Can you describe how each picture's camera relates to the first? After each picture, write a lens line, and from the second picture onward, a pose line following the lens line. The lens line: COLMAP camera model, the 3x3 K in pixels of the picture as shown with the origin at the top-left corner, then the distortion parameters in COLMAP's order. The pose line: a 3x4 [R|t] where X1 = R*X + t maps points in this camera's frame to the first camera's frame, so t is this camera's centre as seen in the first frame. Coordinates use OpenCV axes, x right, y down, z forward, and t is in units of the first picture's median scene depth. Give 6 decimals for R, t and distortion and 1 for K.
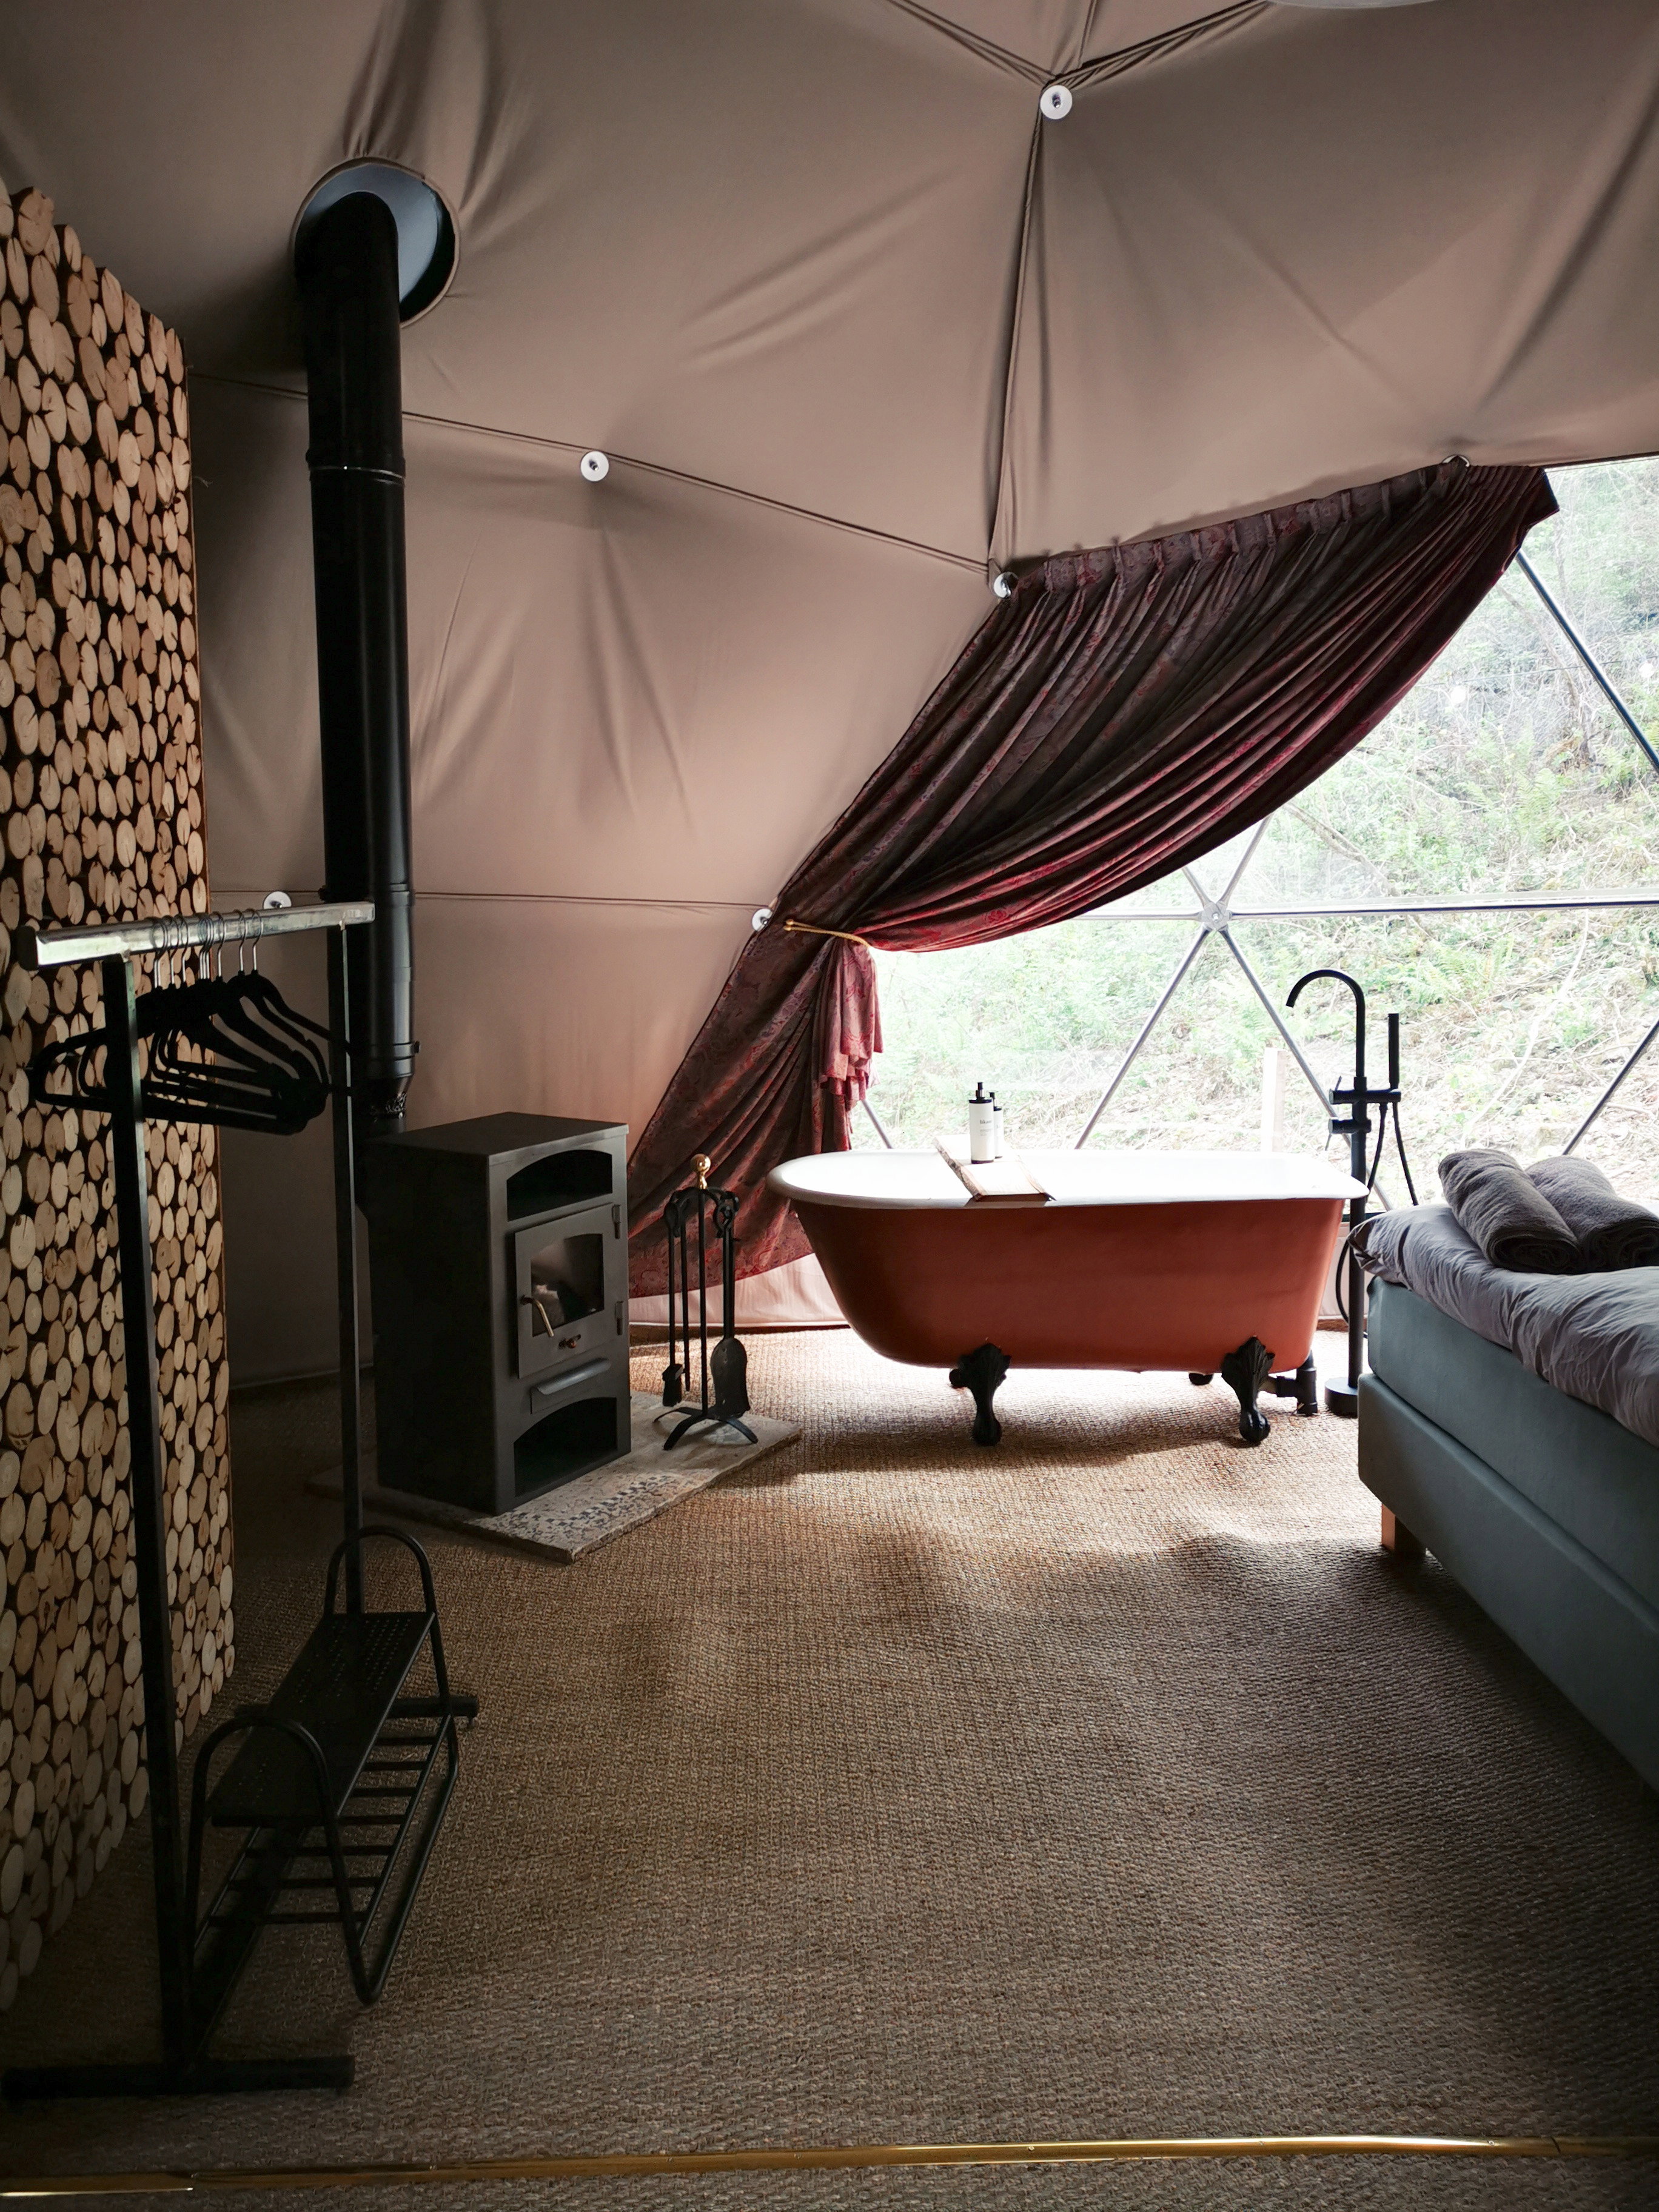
lens RADIAL K [[1776.9, 0, 829.0], [0, 1776.9, 1105.3], [0, 0, 1]] dist [0.016492, -0.005639]
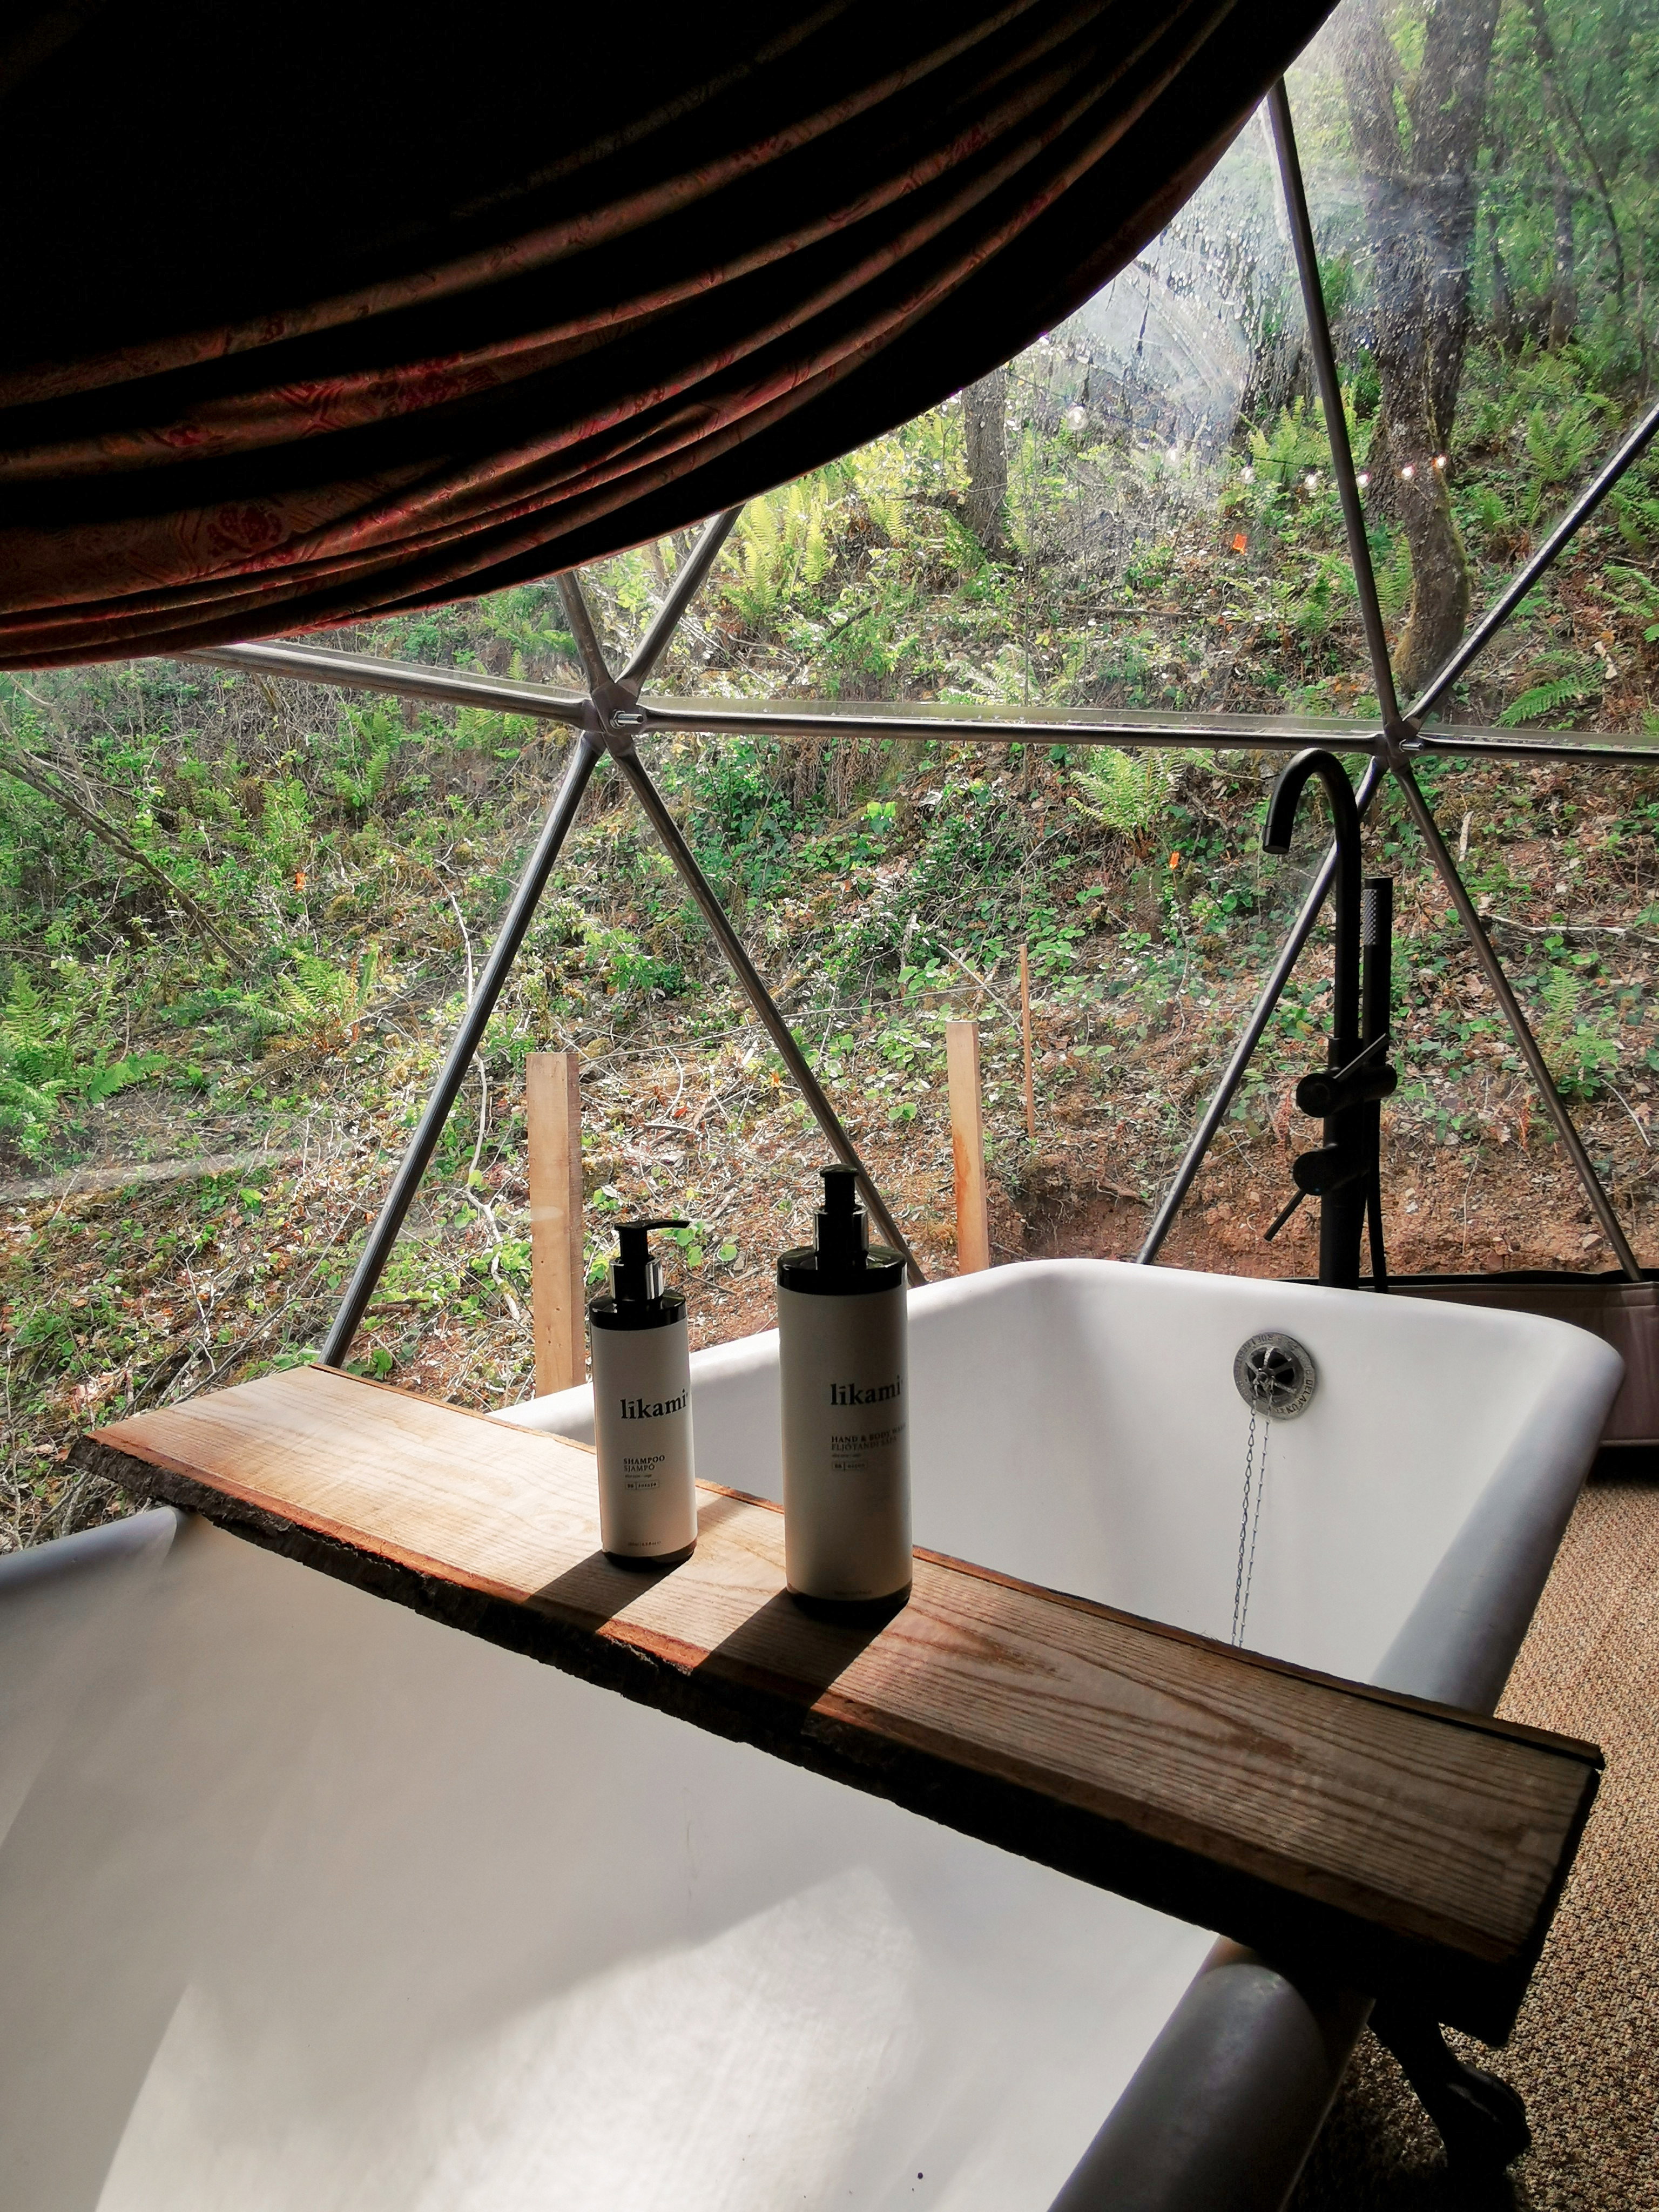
lens RADIAL K [[1445.7, 0, 832.3], [0, 1445.7, 1115.3], [0, 0, 1]] dist [0.011248, 0.000001]
pose [[0.620606, -0.086525, 0.779334, -0.029951], [0.112315, 0.993454, 0.020858, -0.016640], [-0.776037, 0.074587, 0.626261, 0.900697]]
